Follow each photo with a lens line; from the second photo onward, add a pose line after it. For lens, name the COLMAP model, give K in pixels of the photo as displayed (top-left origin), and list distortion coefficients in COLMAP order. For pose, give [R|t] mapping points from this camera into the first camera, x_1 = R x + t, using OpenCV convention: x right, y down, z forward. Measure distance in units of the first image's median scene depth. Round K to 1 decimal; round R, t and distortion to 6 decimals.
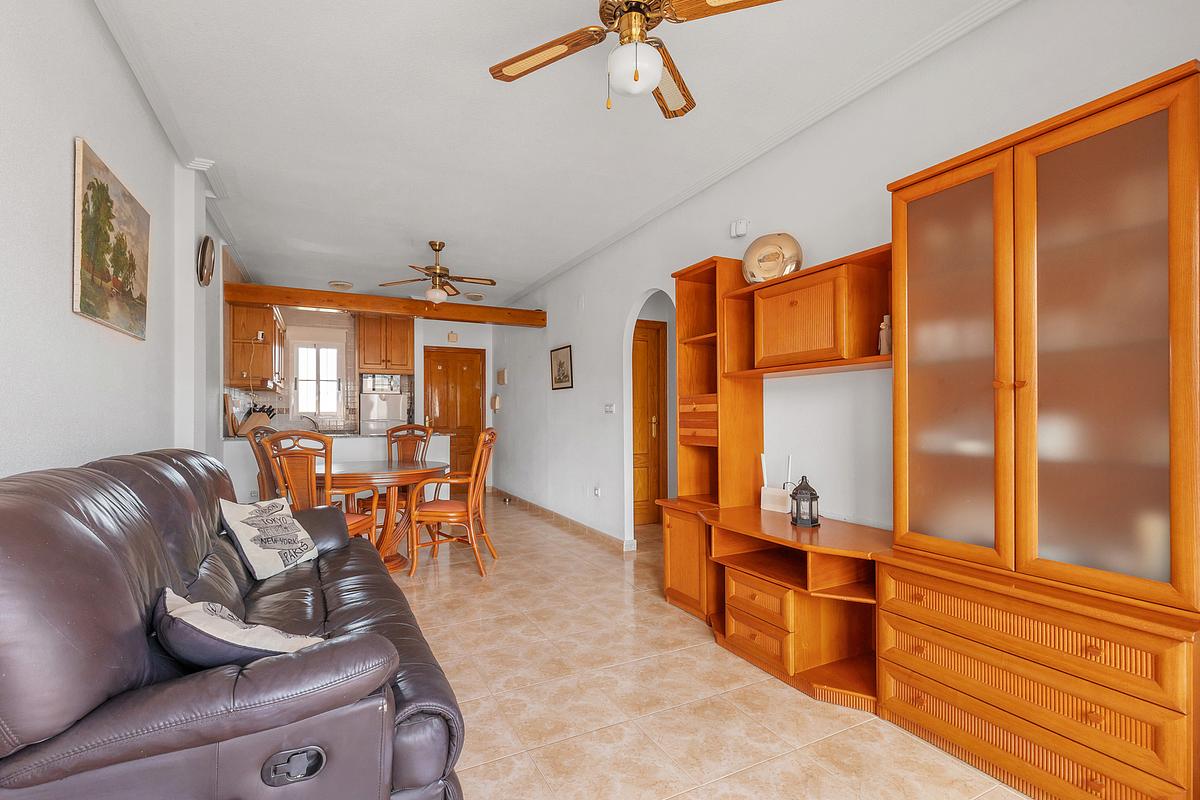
lens RADIAL K [[538.4, 0, 600.0], [0, 538.4, 412.1], [0, 0, 1]] dist [0.001963, 0.000267]
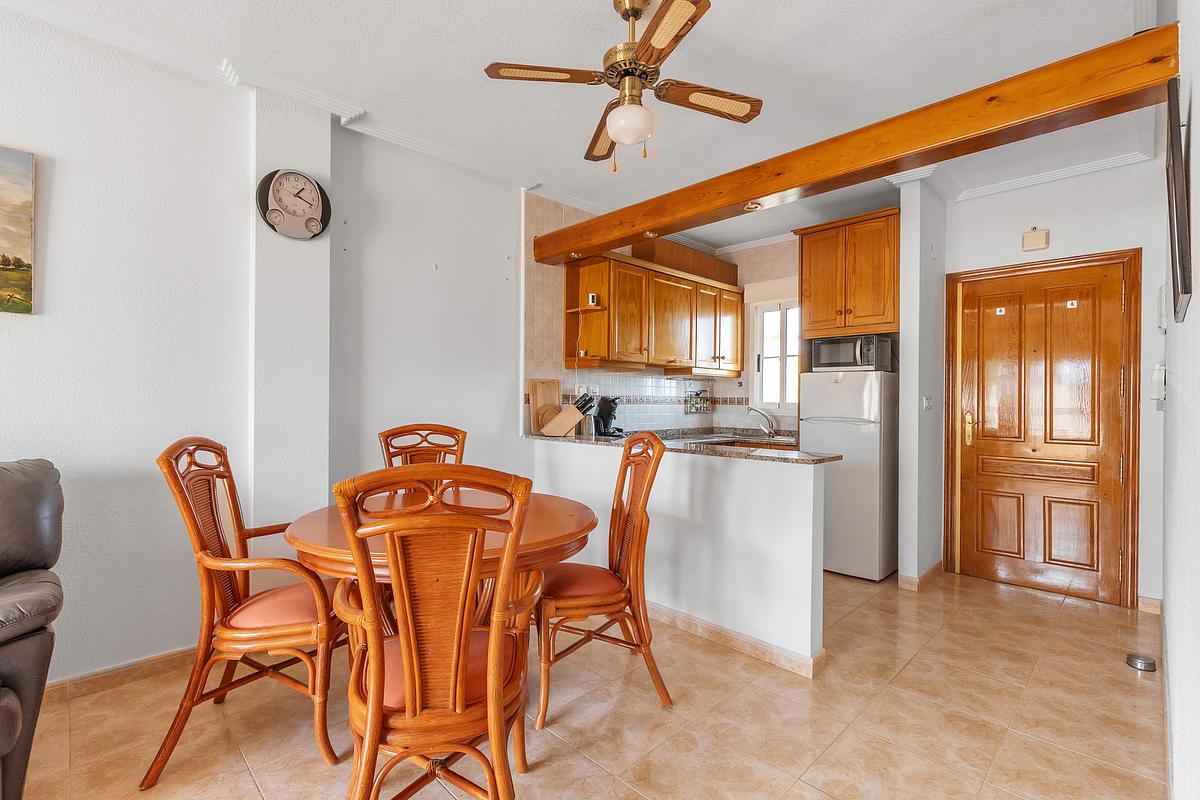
lens RADIAL K [[538.2, 0, 594.4], [0, 538.2, 401.0], [0, 0, 1]] dist [0.000729, -0.000210]
pose [[0.290425, 0.006316, -0.956877, 0.078613], [-0.005329, 0.999973, 0.004983, -0.006579], [0.956883, 0.003652, 0.290451, 0.793713]]
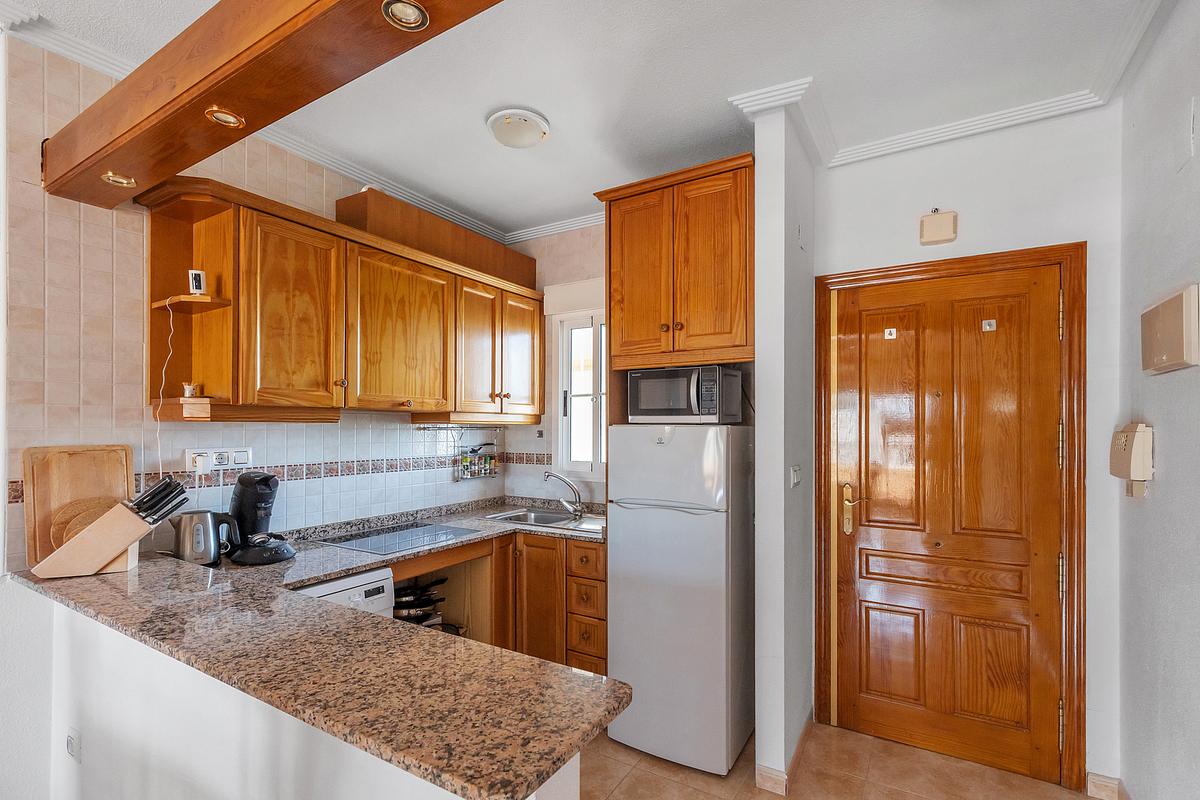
lens RADIAL K [[542.7, 0, 595.2], [0, 542.7, 429.2], [0, 0, 1]] dist [0.001083, -0.000250]
pose [[0.515180, 0.004949, -0.857068, -0.173916], [0.001852, 0.999975, 0.006887, -0.044648], [0.857080, -0.005136, 0.515157, 1.047341]]
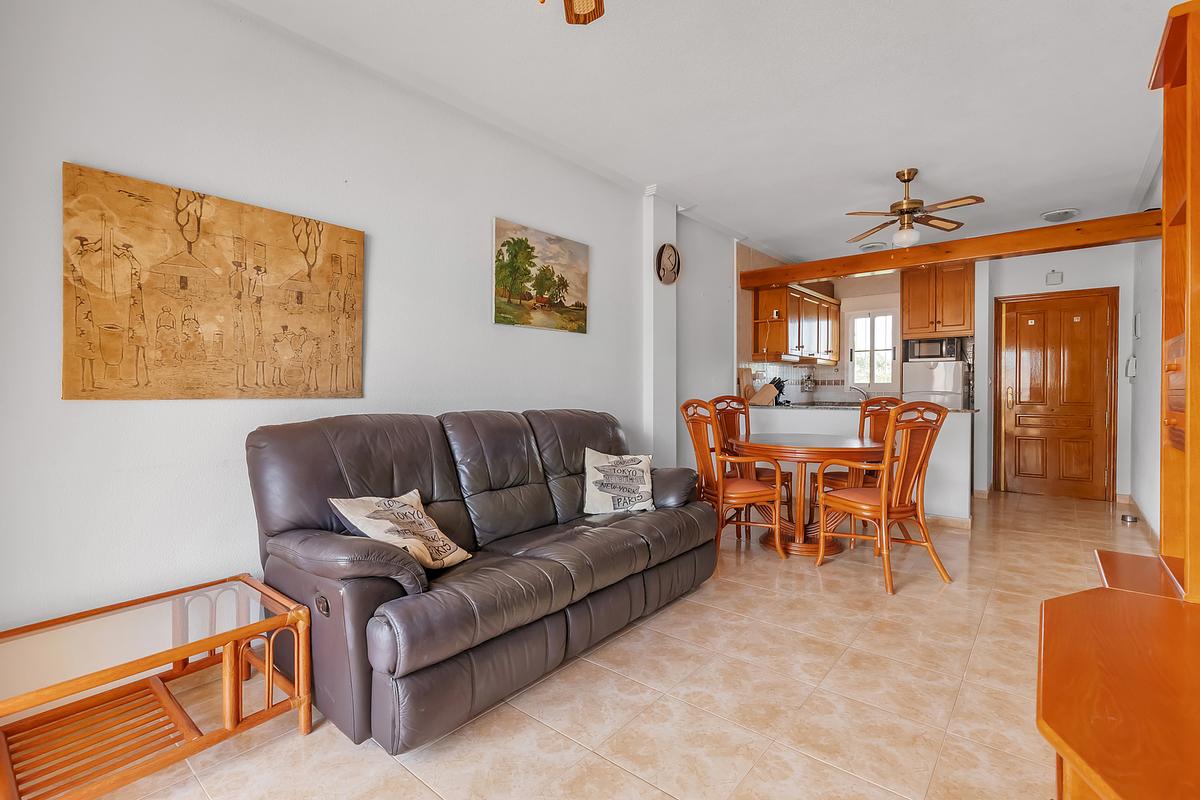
lens RADIAL K [[541.8, 0, 598.0], [0, 541.8, 397.4], [0, 0, 1]] dist [0.009647, -0.000706]
pose [[0.385153, 0.016441, -0.922706, 0.255629], [0.005587, 0.999781, 0.020147, 0.003847], [0.922836, -0.012915, 0.384977, 0.238525]]
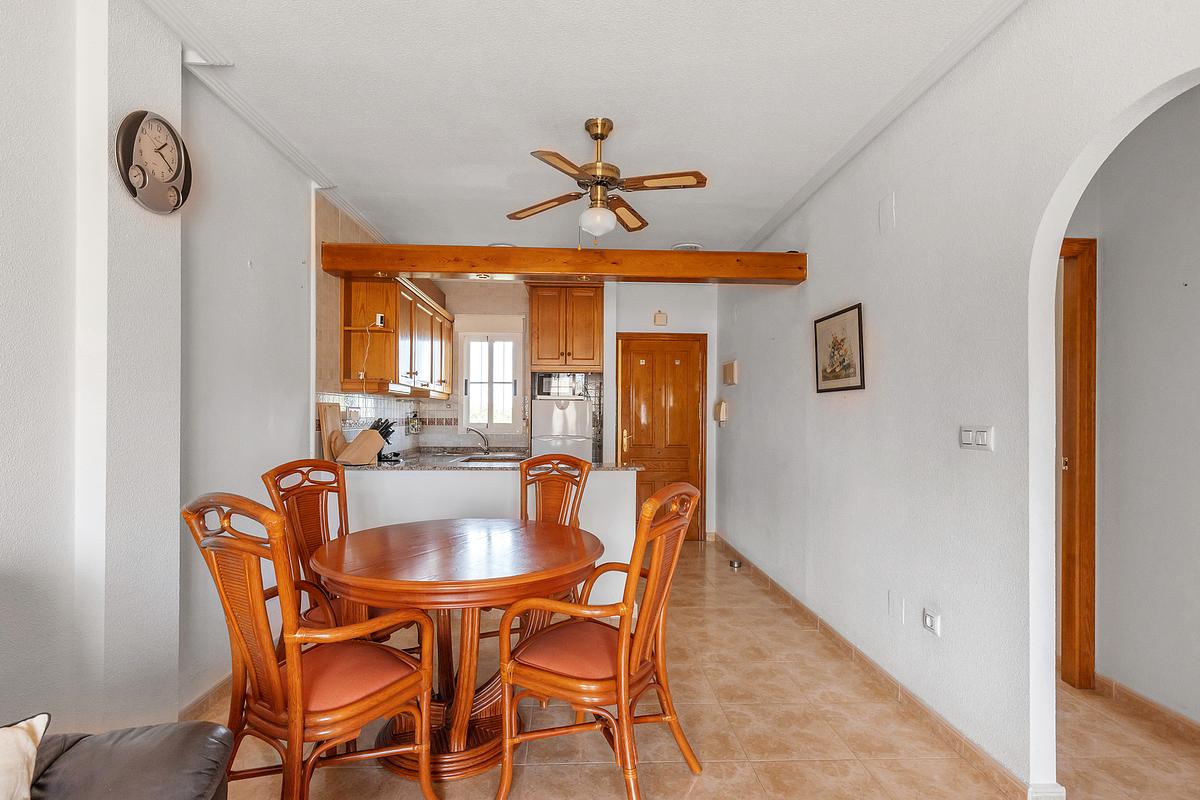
lens RADIAL K [[562.7, 0, 593.3], [0, 562.7, 417.7], [0, 0, 1]] dist [0.004072, 0.000173]
pose [[0.906106, 0.009918, -0.422934, -0.061324], [-0.007275, 0.999943, 0.007864, -0.021669], [0.422988, -0.004049, 0.906126, 0.449576]]
